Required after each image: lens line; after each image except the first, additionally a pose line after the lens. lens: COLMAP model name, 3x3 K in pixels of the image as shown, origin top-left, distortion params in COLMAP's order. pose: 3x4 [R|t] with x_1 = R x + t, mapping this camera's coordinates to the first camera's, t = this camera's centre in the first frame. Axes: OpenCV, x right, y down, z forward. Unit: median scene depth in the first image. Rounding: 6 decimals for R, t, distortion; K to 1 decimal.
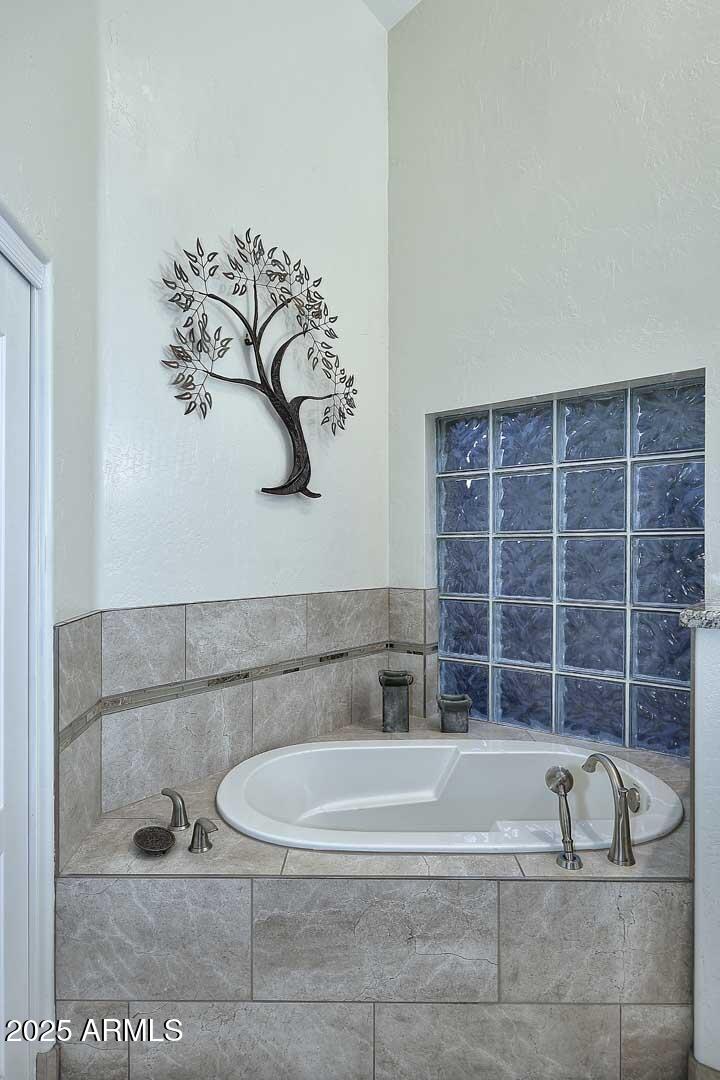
lens RADIAL K [[601.8, 0, 360.0], [0, 601.8, 540.0], [0, 0, 1]] dist [0.000197, -0.000837]
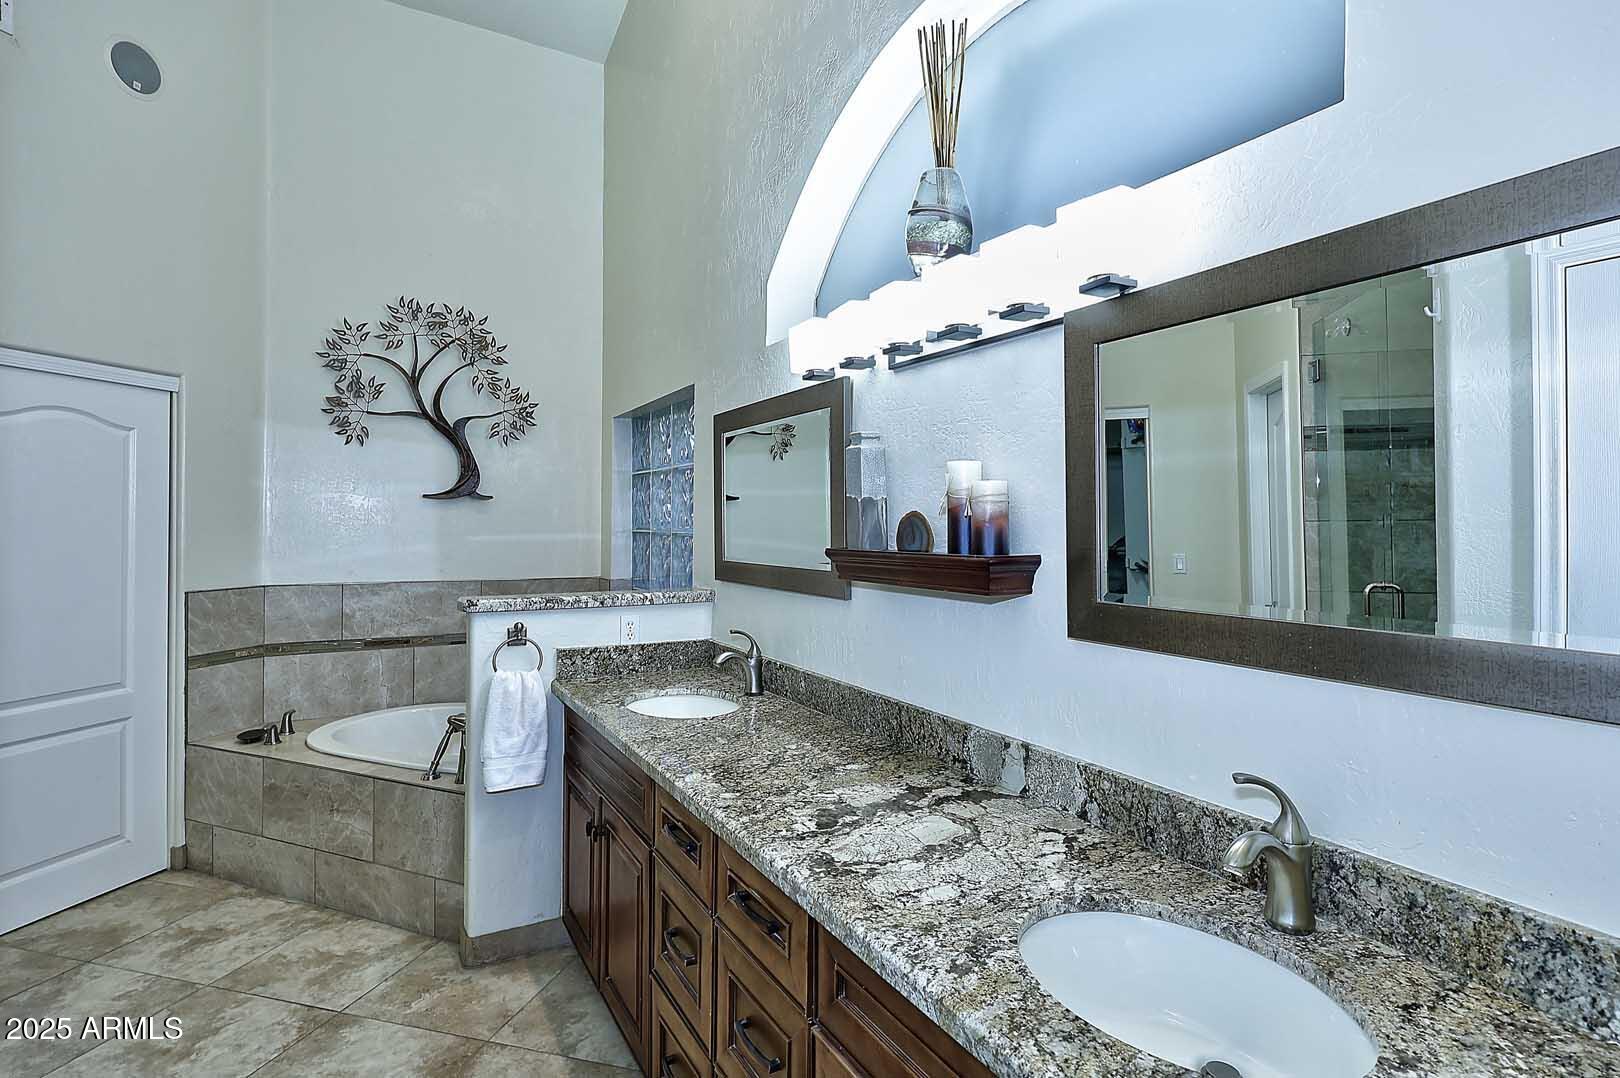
lens RADIAL K [[816.3, 0, 809.8], [0, 816.3, 500.5], [0, 0, 1]] dist [0.001185, 0.000264]
pose [[0.922547, -0.006154, -0.385835, 1.291835], [0.001095, 0.999911, -0.013330, -0.052224], [0.385883, 0.011875, 0.922471, -0.278774]]
